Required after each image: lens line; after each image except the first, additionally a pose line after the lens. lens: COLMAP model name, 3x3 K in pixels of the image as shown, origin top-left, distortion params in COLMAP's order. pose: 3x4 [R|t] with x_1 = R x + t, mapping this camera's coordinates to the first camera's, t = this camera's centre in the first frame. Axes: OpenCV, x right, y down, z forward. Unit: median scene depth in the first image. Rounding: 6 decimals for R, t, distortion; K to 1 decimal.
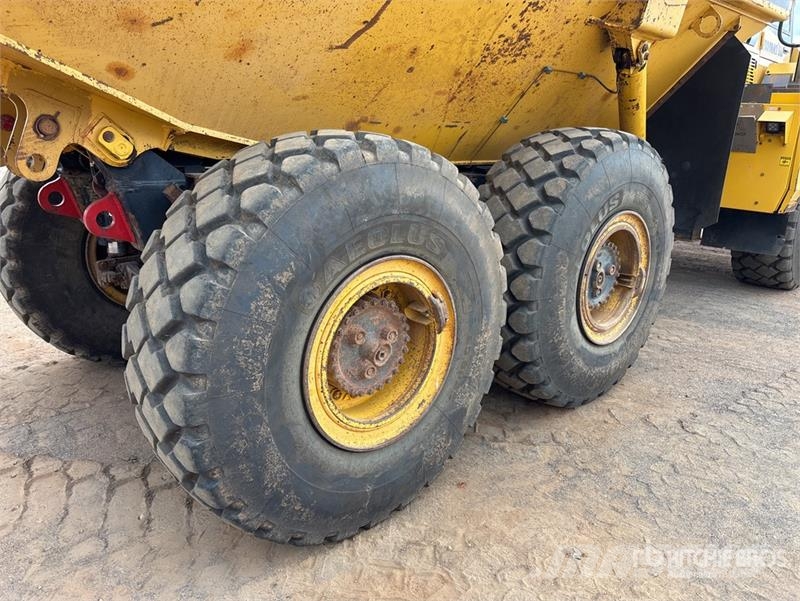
lens RADIAL K [[605.3, 0, 396.3], [0, 605.3, 297.6], [0, 0, 1]] dist [0.048602, -0.055423]
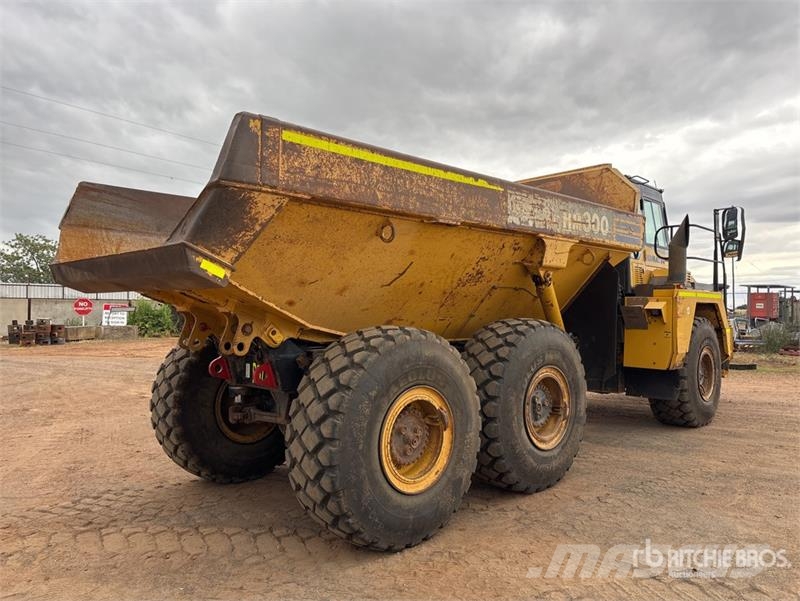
lens RADIAL K [[605.3, 0, 403.4], [0, 605.3, 298.7], [0, 0, 1]] dist [0.048602, -0.055423]
pose [[0.998795, -0.028000, 0.040309, -0.100485], [0.038520, 0.956164, -0.290287, 0.176936], [-0.030414, 0.291490, 0.956090, -0.749331]]
